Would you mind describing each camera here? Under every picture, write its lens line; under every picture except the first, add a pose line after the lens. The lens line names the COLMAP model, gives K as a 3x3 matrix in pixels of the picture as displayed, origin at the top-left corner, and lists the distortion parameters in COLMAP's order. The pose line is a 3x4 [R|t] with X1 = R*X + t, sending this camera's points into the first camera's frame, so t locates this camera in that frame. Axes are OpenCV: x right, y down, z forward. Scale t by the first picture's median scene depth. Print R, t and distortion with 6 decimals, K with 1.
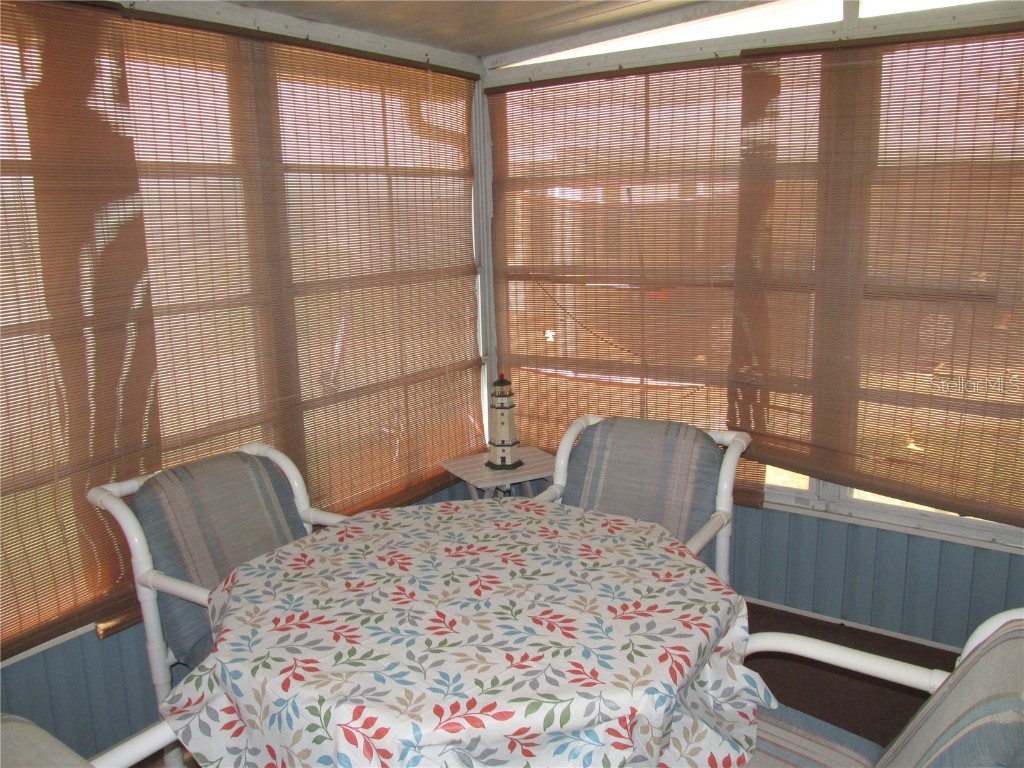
lens RADIAL K [[856.7, 0, 513.0], [0, 856.7, 386.7], [0, 0, 1]] dist [-0.017904, -0.002476]
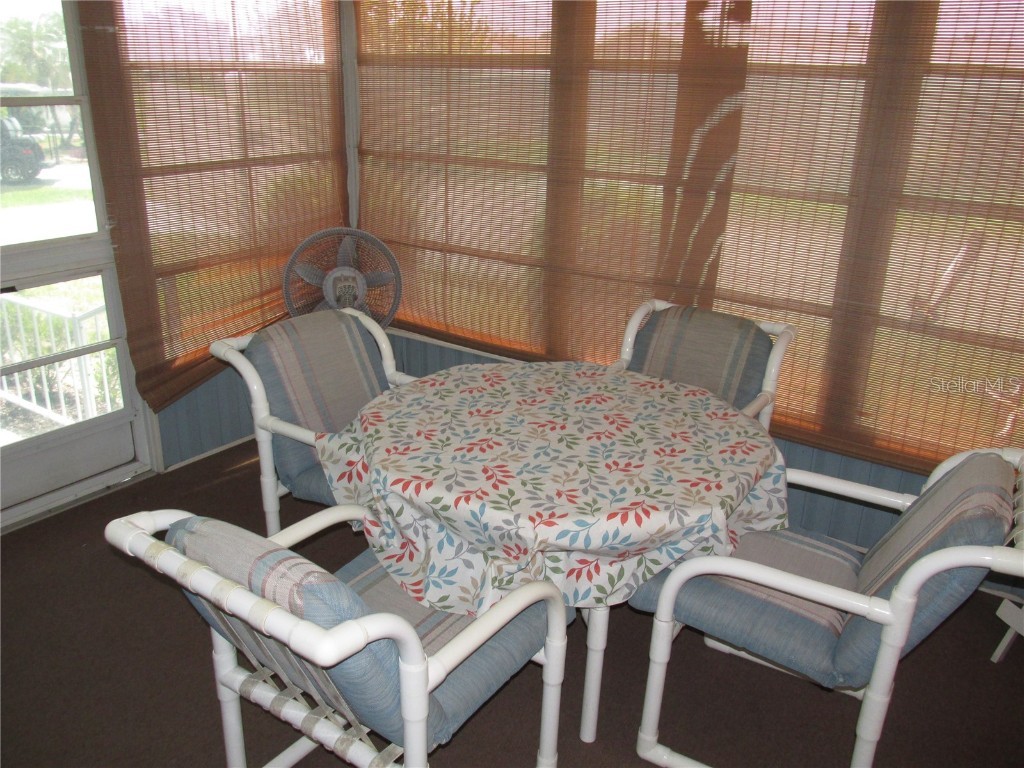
lens RADIAL K [[856.7, 0, 511.6], [0, 856.7, 380.8], [0, 0, 1]] dist [-0.017904, -0.002476]
pose [[0.010415, 0.356848, -0.934104, 0.811567], [-0.241394, 0.907424, 0.343964, -0.176076], [0.970371, 0.221905, 0.095592, 0.606290]]
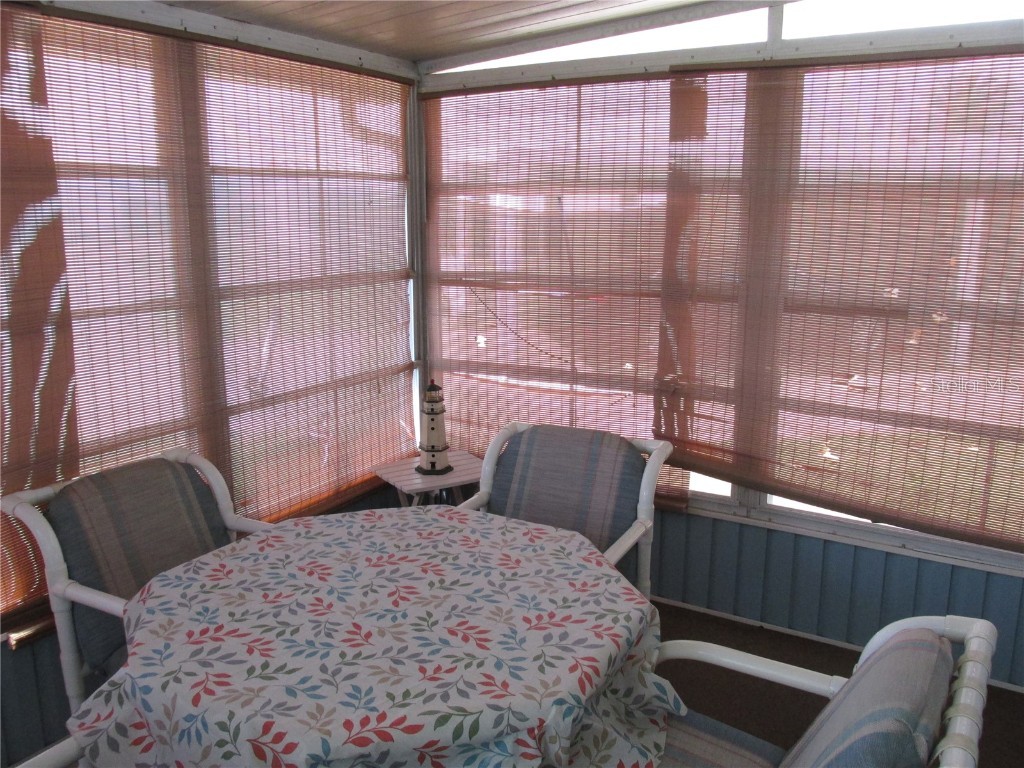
lens RADIAL K [[856.7, 0, 511.7], [0, 856.7, 385.8], [0, 0, 1]] dist [-0.017904, -0.002476]
pose [[0.997763, 0.010301, 0.066055, 0.018461], [-0.010427, 0.999944, 0.001560, -0.013321], [-0.066035, -0.002245, 0.997815, -0.009864]]
